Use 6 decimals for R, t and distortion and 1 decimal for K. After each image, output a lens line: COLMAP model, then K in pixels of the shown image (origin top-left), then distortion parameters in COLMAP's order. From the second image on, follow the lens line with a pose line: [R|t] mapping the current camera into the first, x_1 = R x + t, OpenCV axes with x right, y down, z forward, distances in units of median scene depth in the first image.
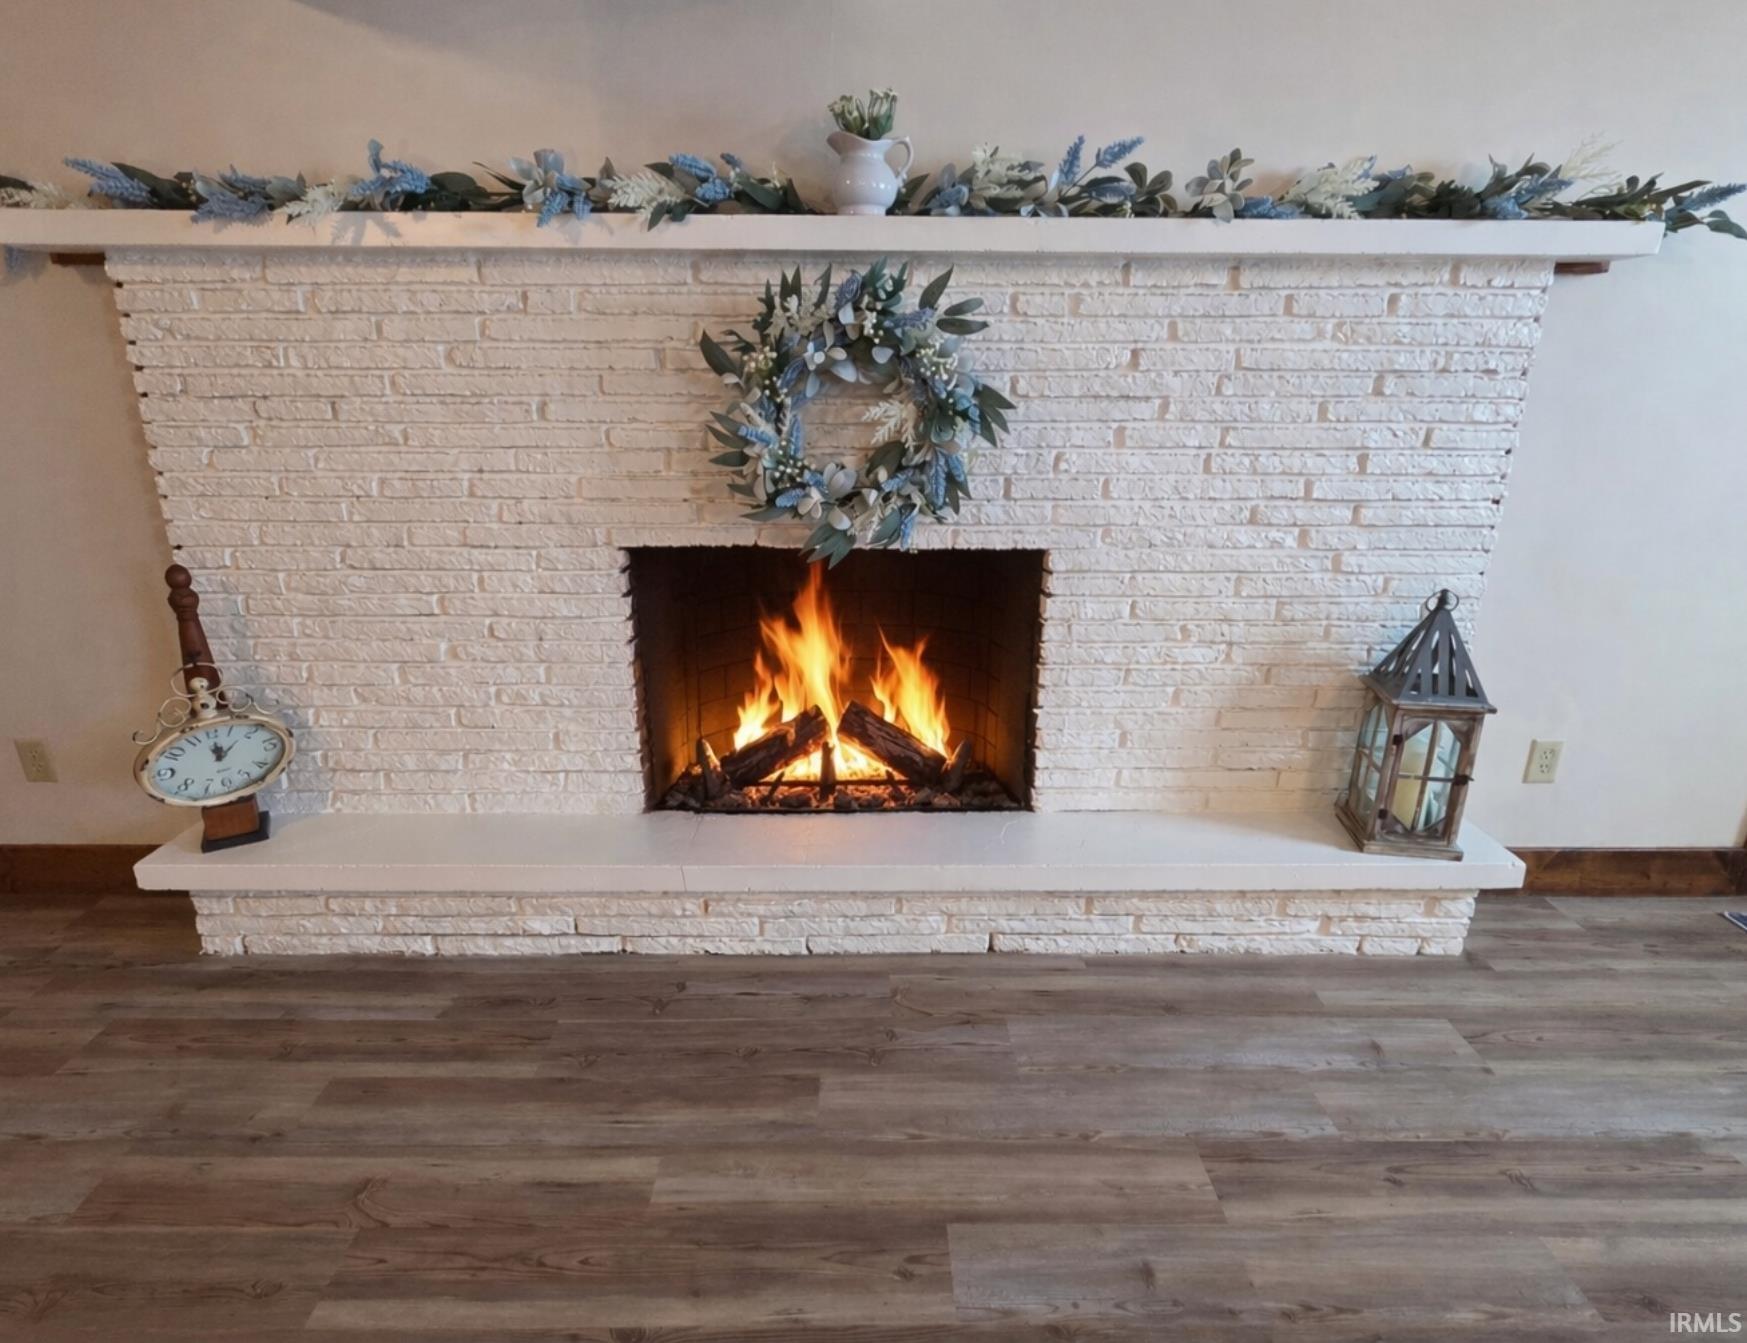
lens RADIAL K [[884.9, 0, 866.7], [0, 884.9, 647.6], [0, 0, 1]] dist [0.000598, -0.001953]
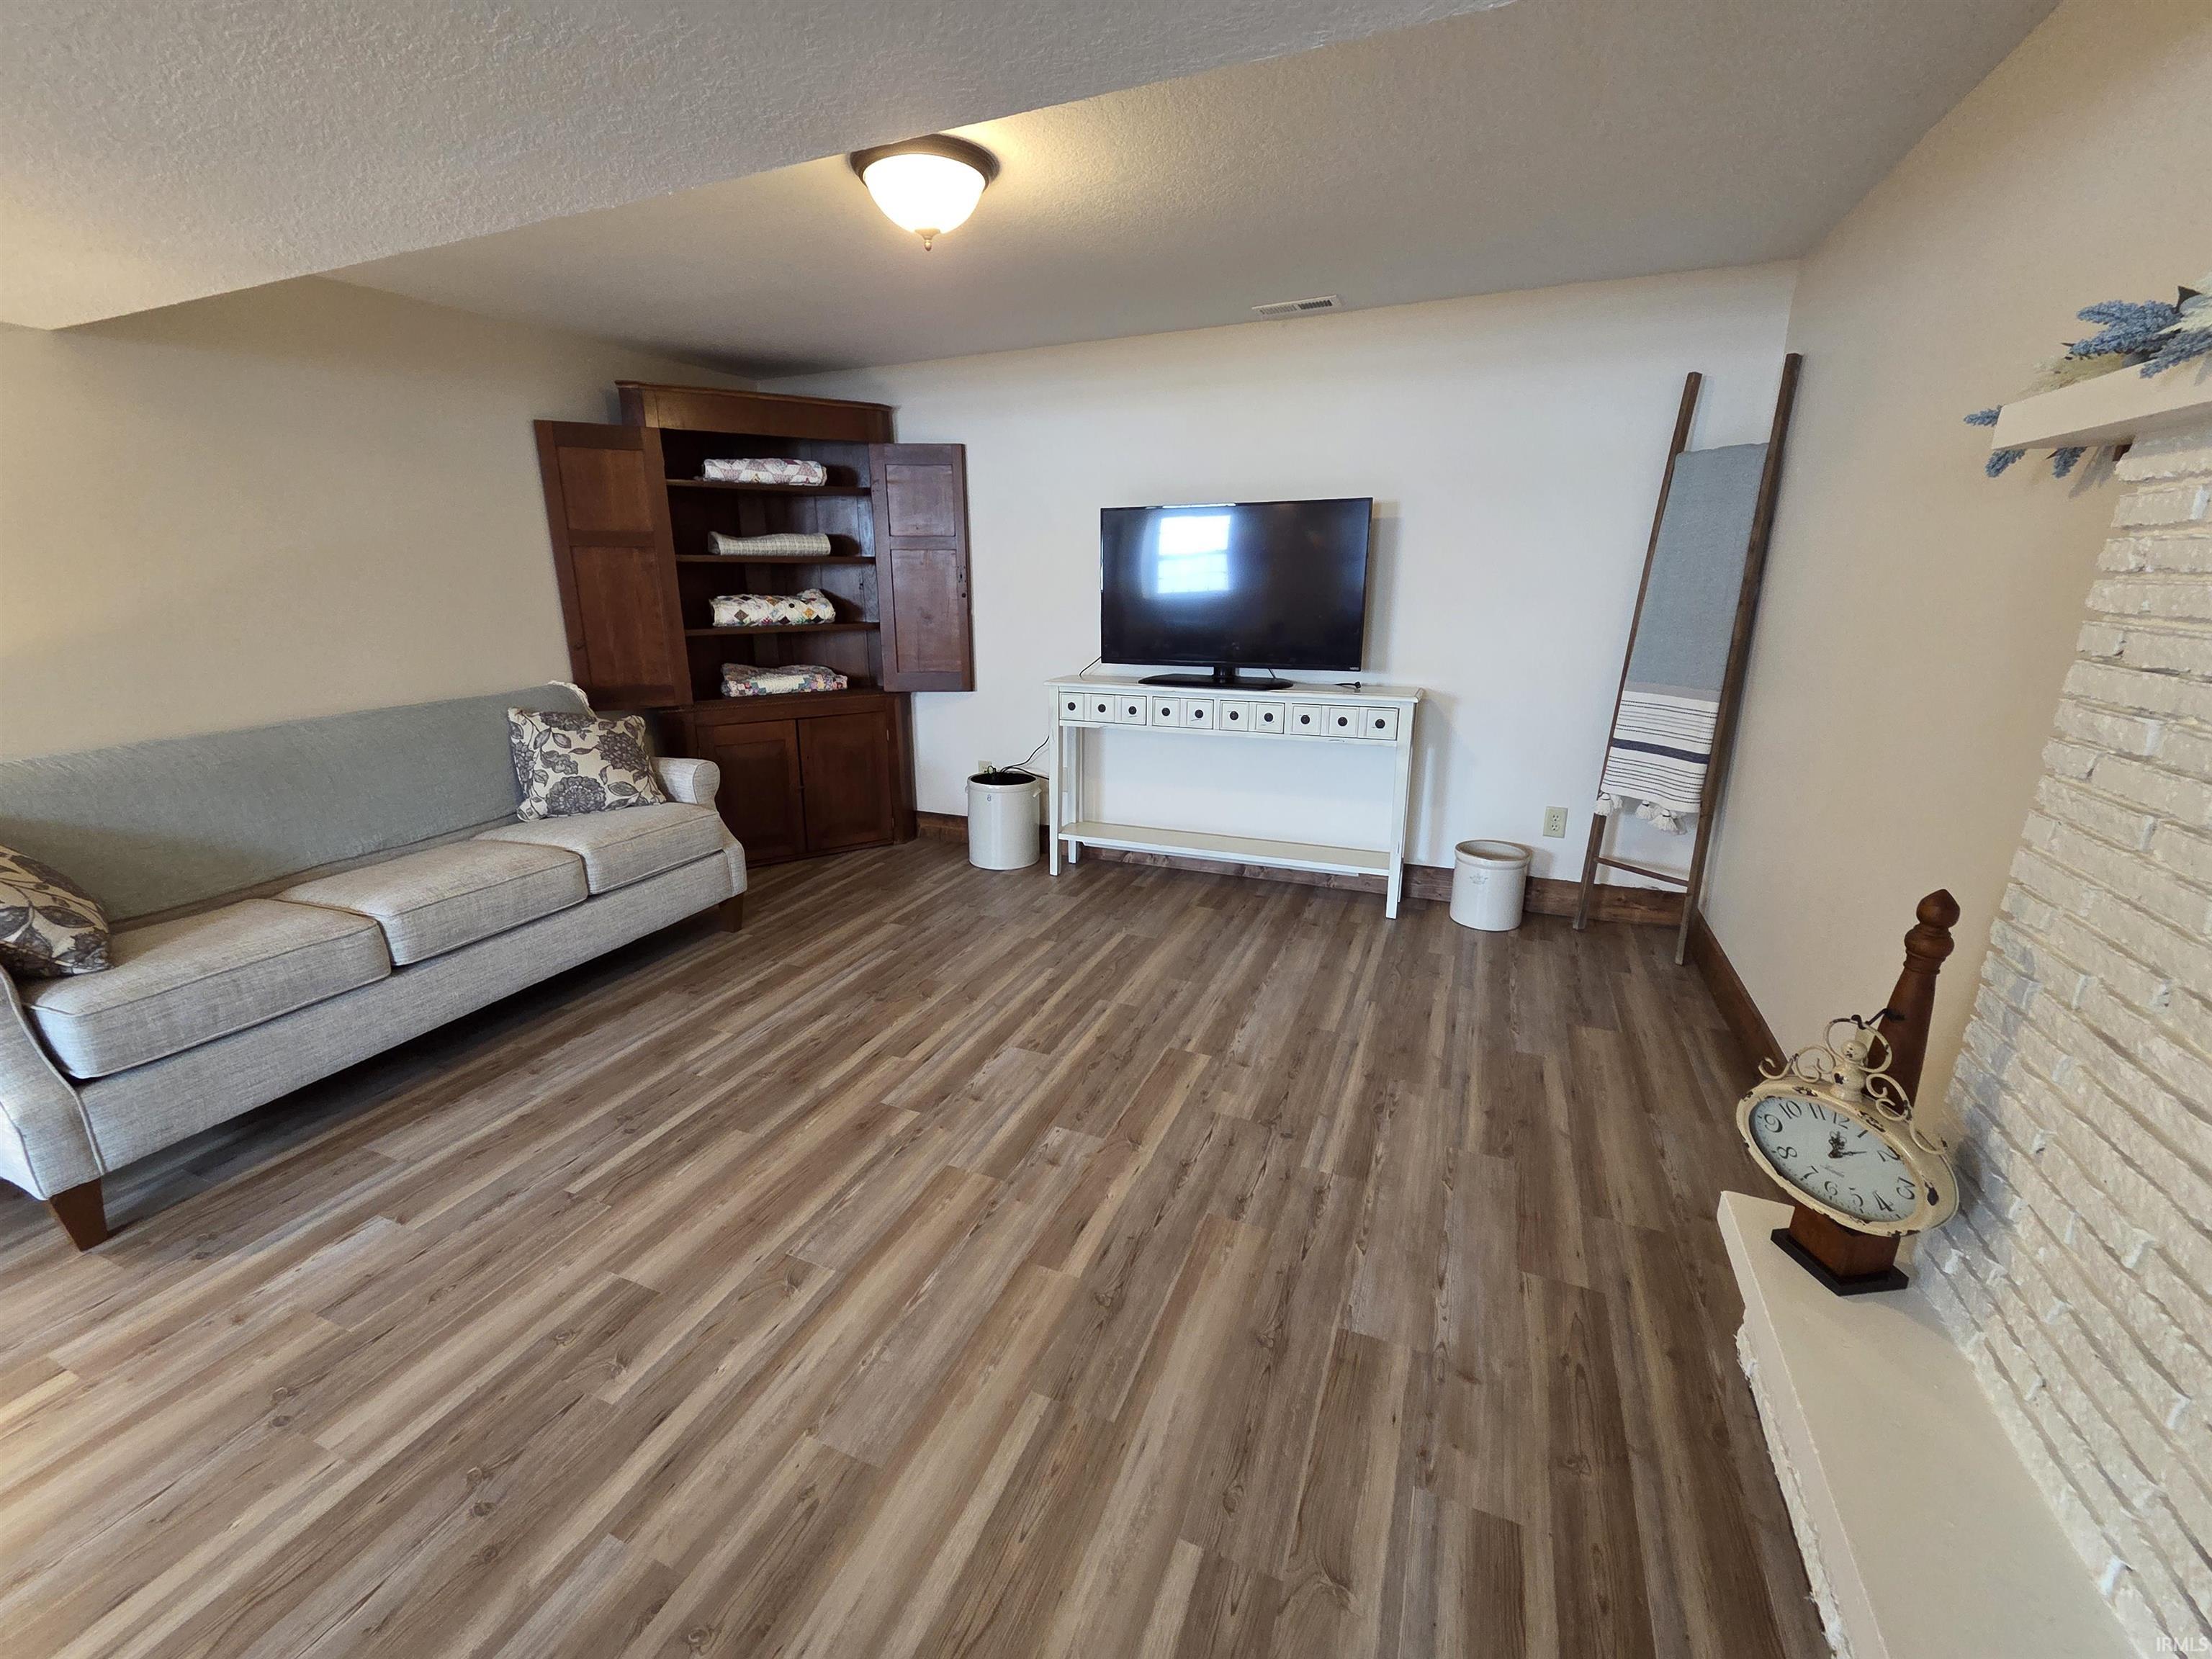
lens RADIAL K [[910.0, 0, 1091.0], [0, 910.0, 820.8], [0, 0, 1]] dist [0.002703, -0.000939]
pose [[-0.400187, 0.246420, -0.882682, 0.089692], [-0.280235, 0.884129, 0.373876, -0.230040], [0.872536, 0.396979, -0.284761, 0.618755]]
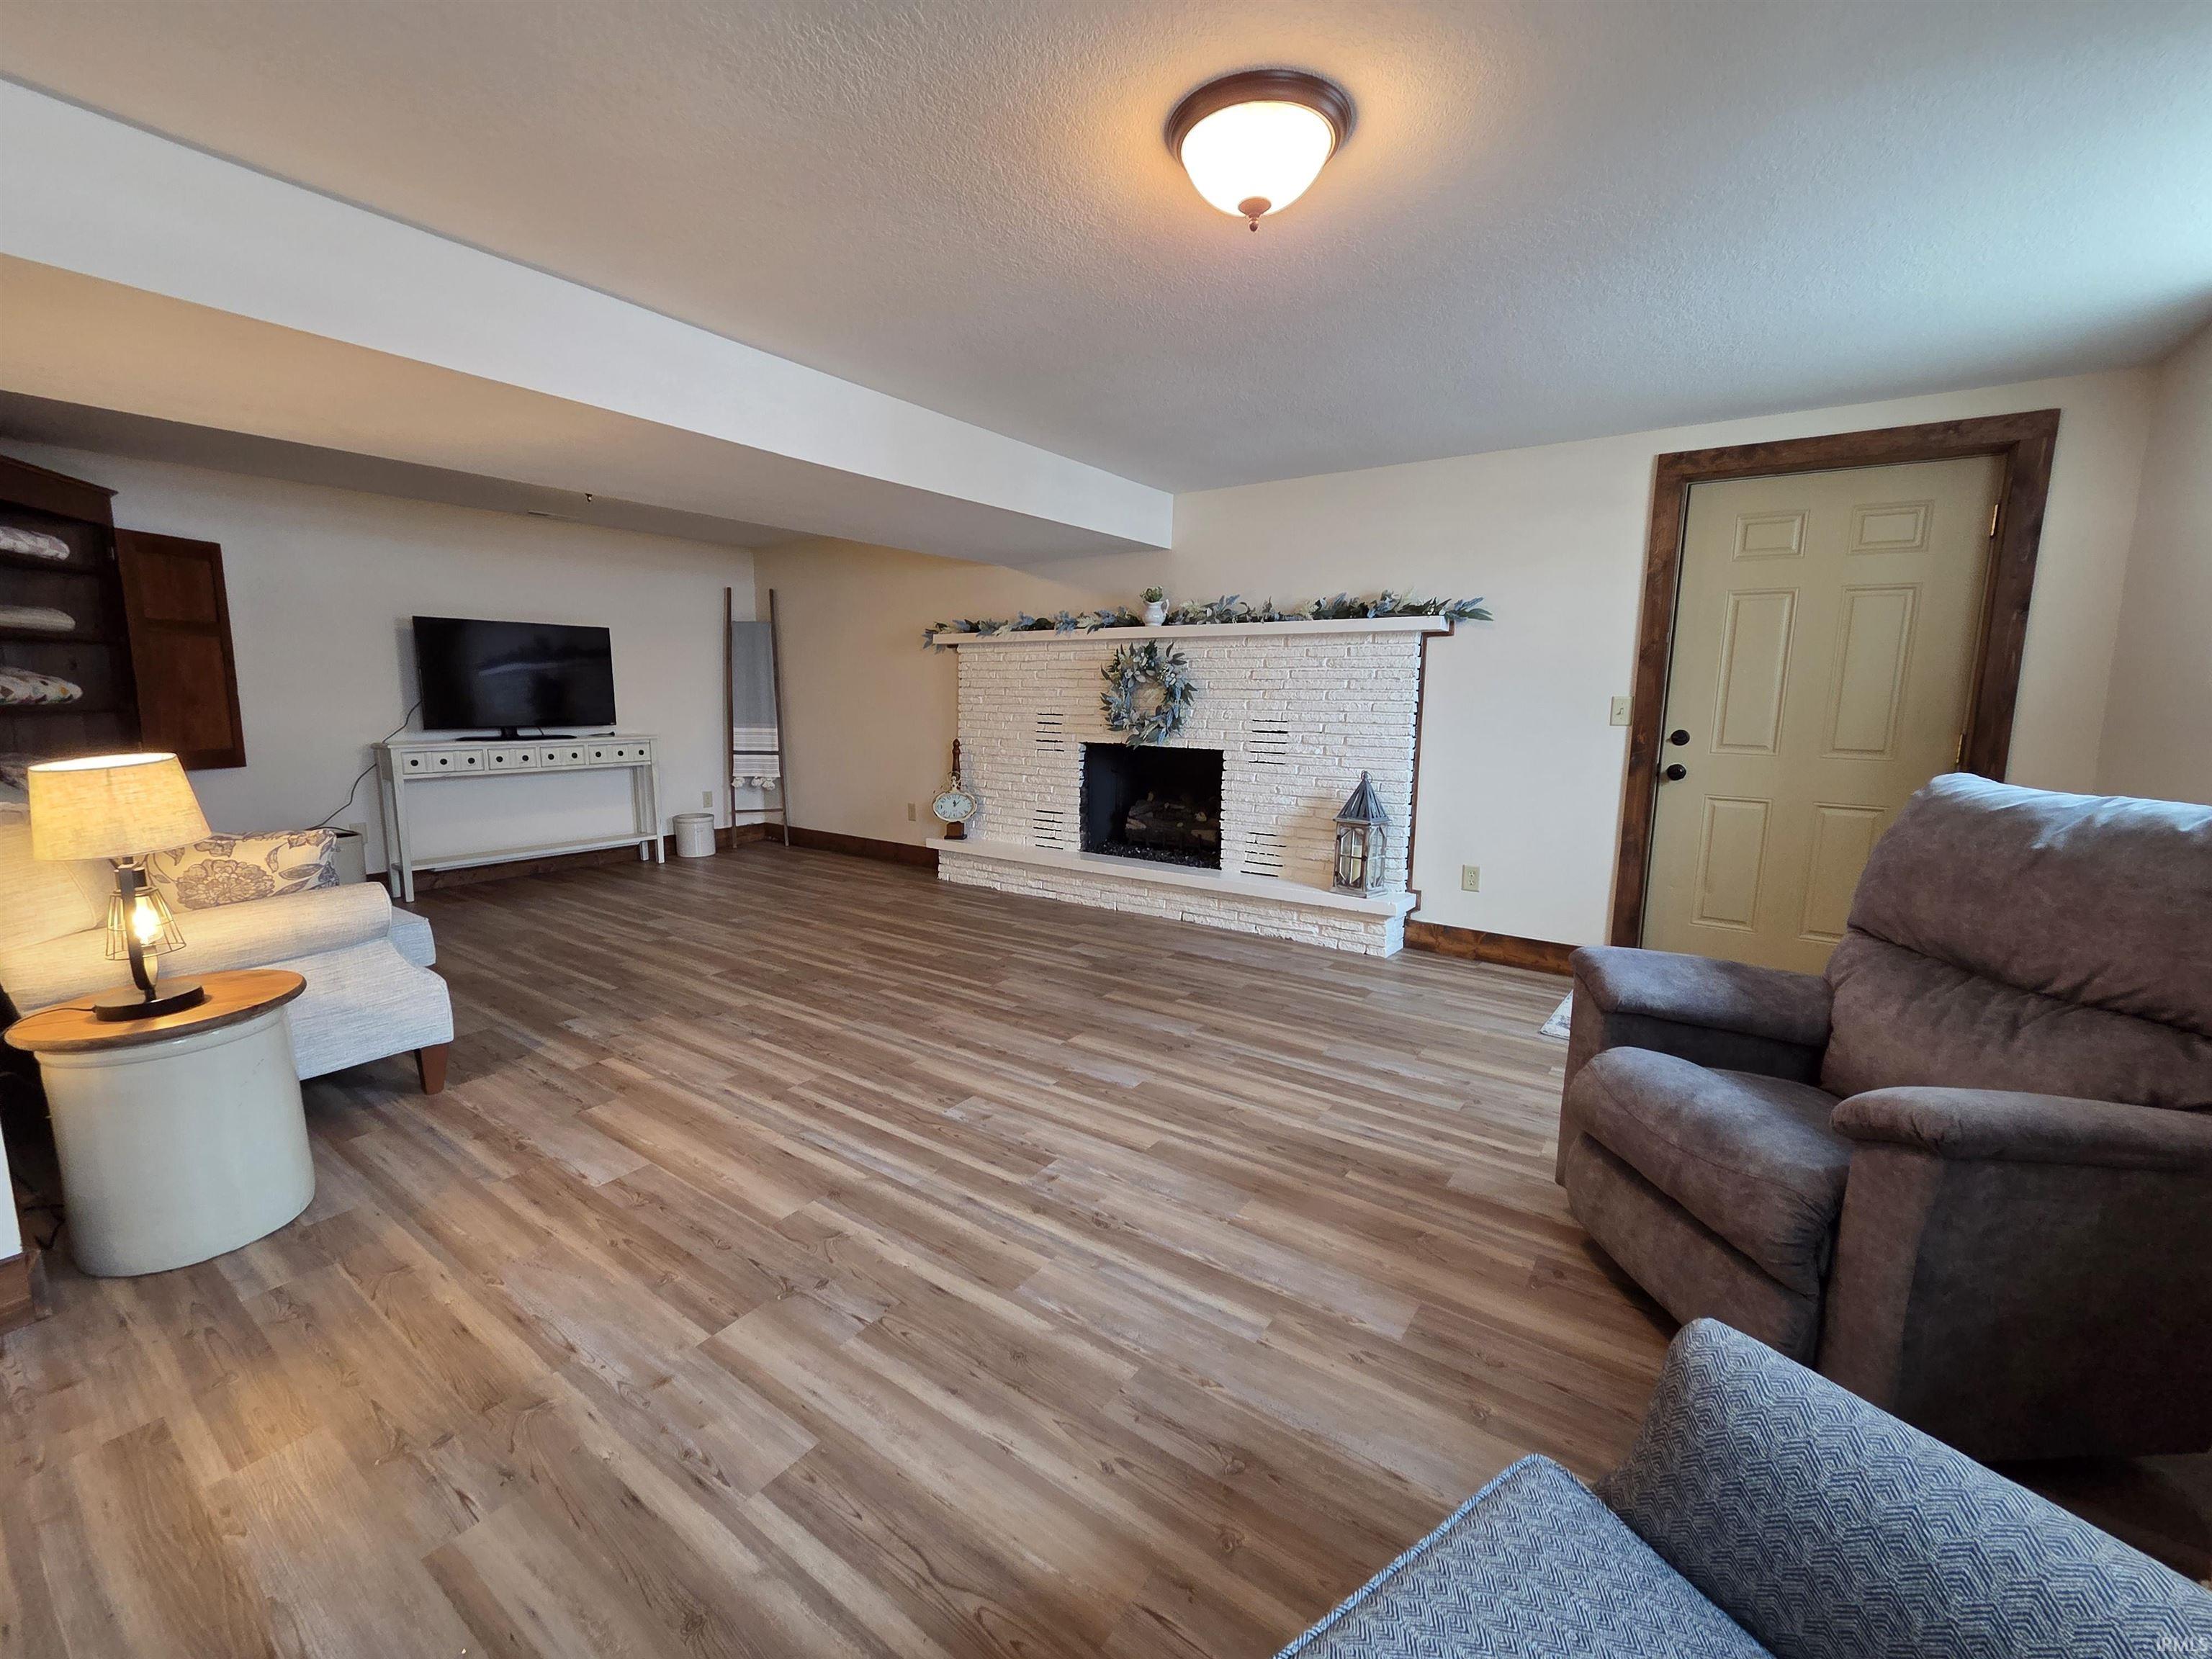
lens RADIAL K [[910.0, 0, 1096.8], [0, 910.0, 820.7], [0, 0, 1]] dist [0.002703, -0.000939]
pose [[0.811953, 0.086633, -0.577258, 1.491874], [-0.190625, 0.974060, -0.121943, 0.480837], [0.551720, 0.209052, 0.807405, -1.247910]]
